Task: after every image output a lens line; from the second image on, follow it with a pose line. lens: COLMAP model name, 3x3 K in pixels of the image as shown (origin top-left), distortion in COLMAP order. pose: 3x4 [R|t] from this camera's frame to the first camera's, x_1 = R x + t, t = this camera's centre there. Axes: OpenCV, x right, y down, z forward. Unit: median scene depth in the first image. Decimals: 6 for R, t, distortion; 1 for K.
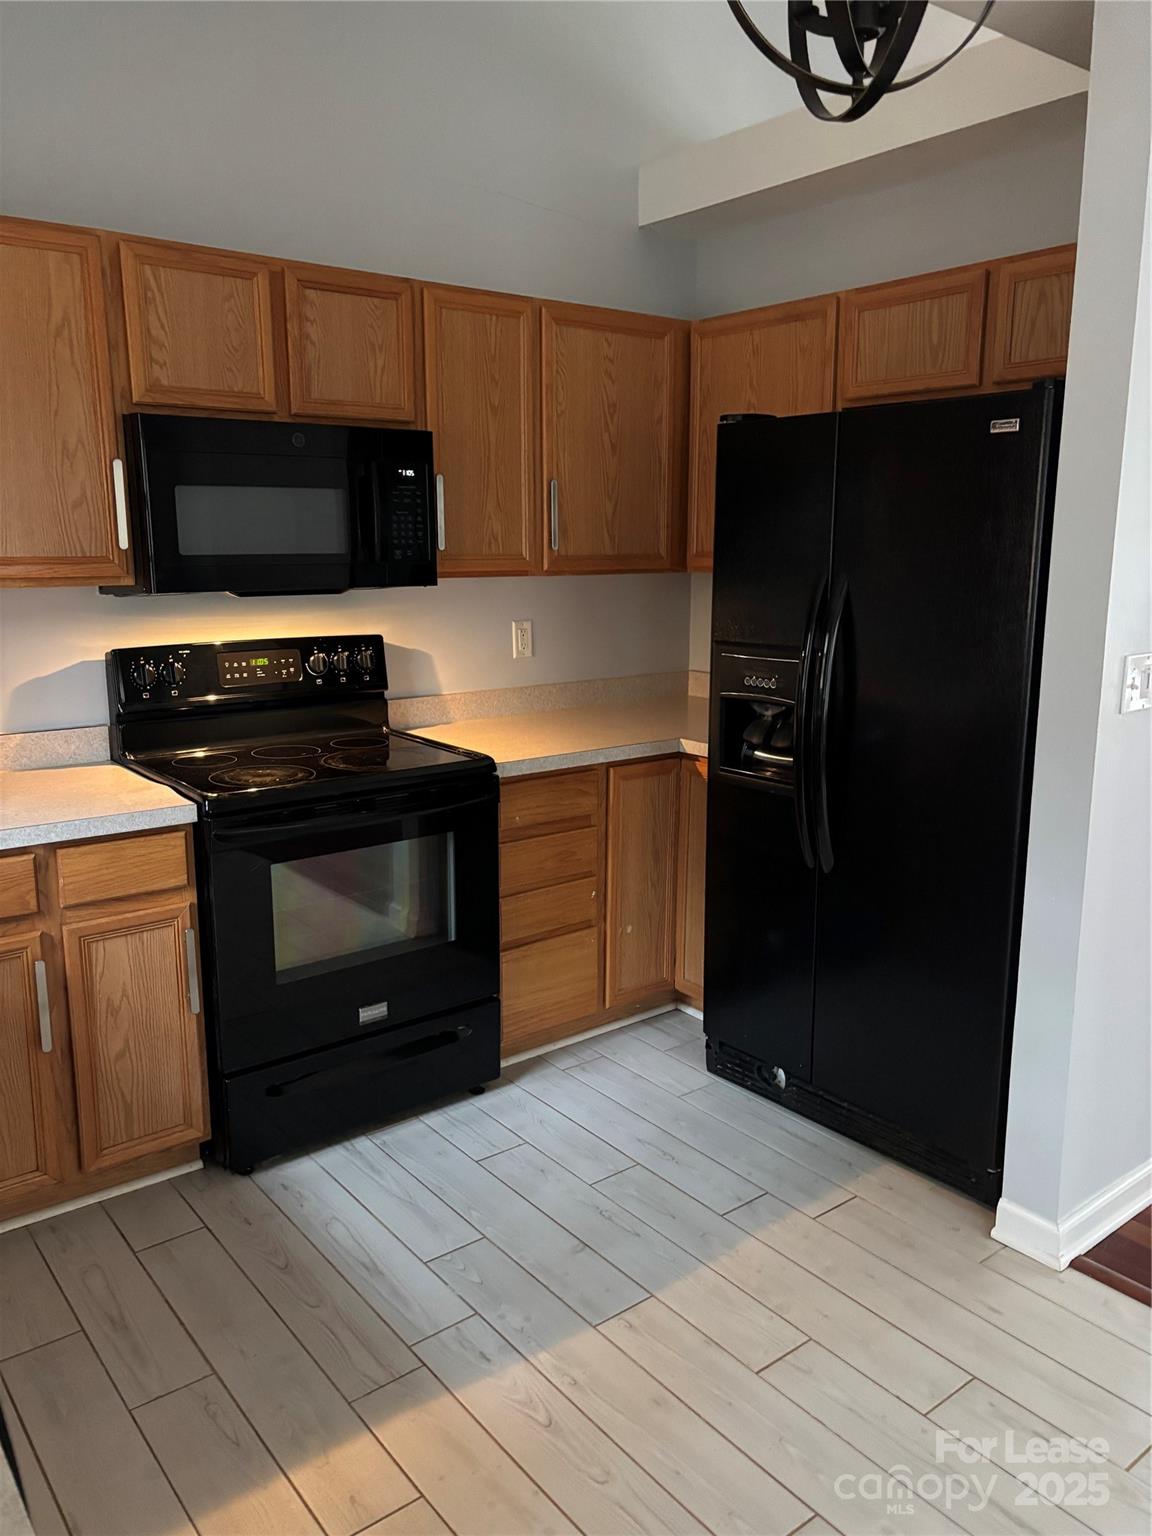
lens RADIAL K [[1158.6, 0, 577.6], [0, 1158.6, 787.7], [0, 0, 1]] dist [0.012883, 0.005148]
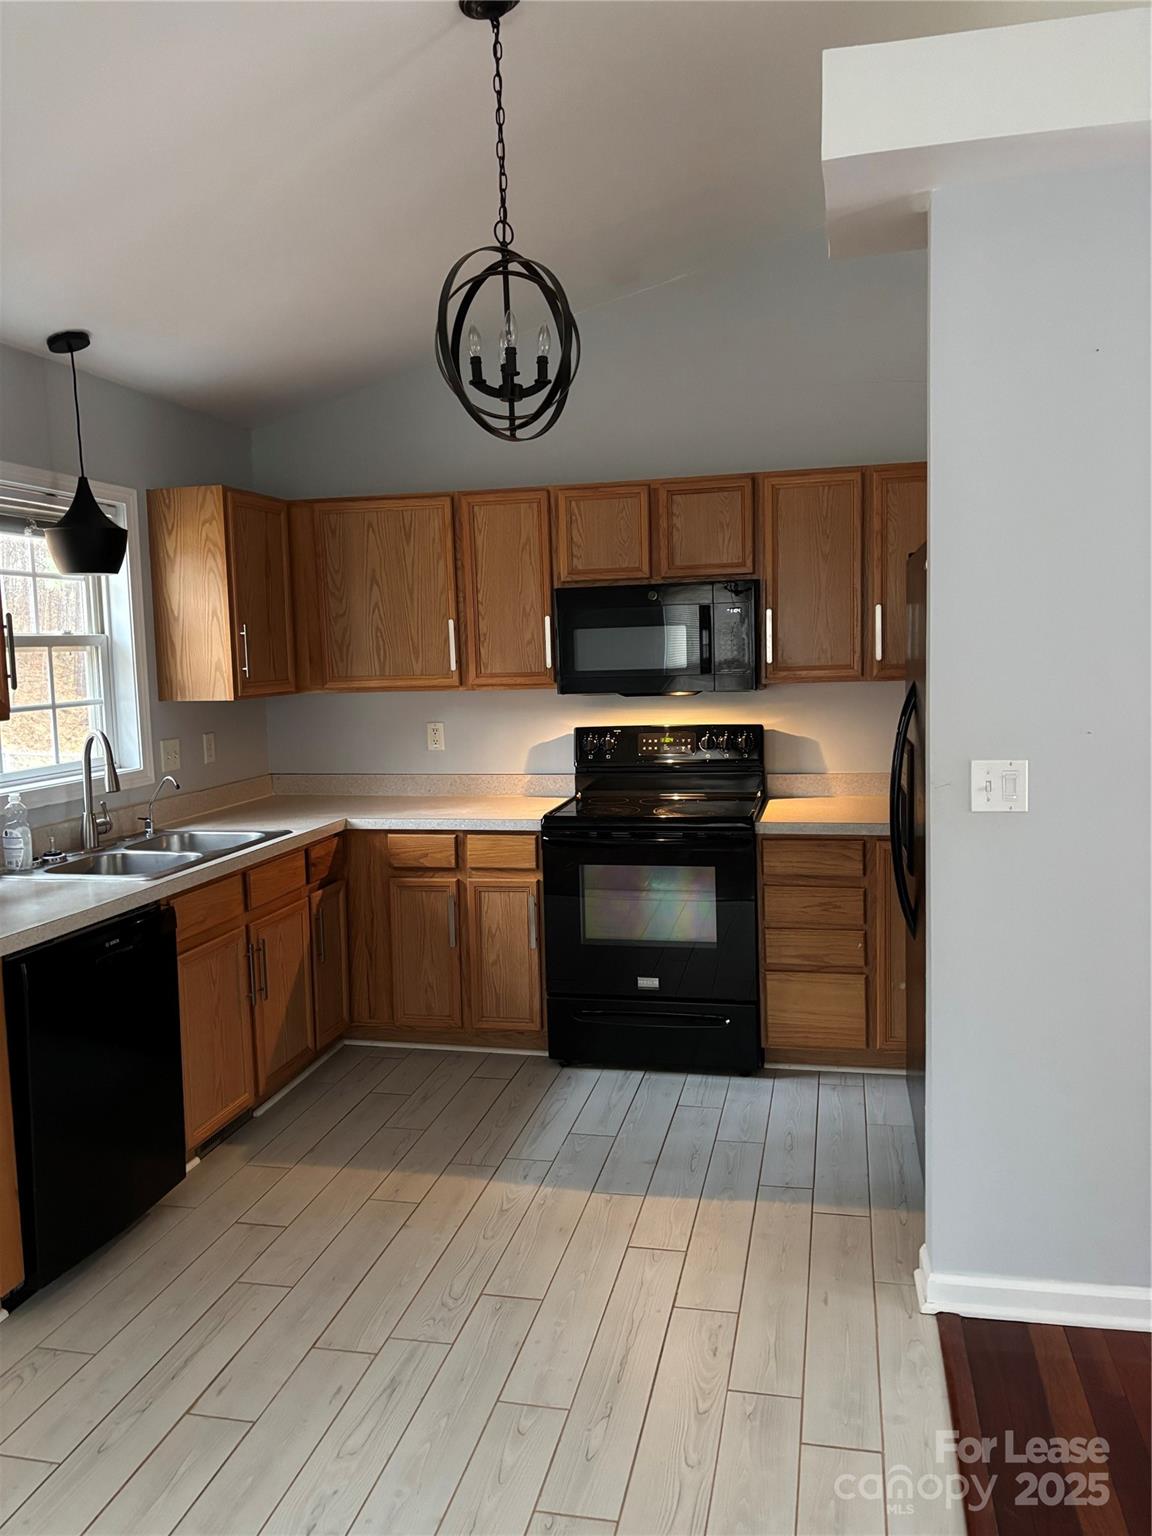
lens RADIAL K [[1172.8, 0, 576.0], [0, 1172.8, 768.0], [0, 0, 1]] dist [0.111710, -0.003376]
pose [[0.627500, 0.061754, -0.776164, 0.956765], [-0.135533, 0.990294, -0.030783, -0.013993], [0.766730, 0.124513, 0.629779, -0.023817]]
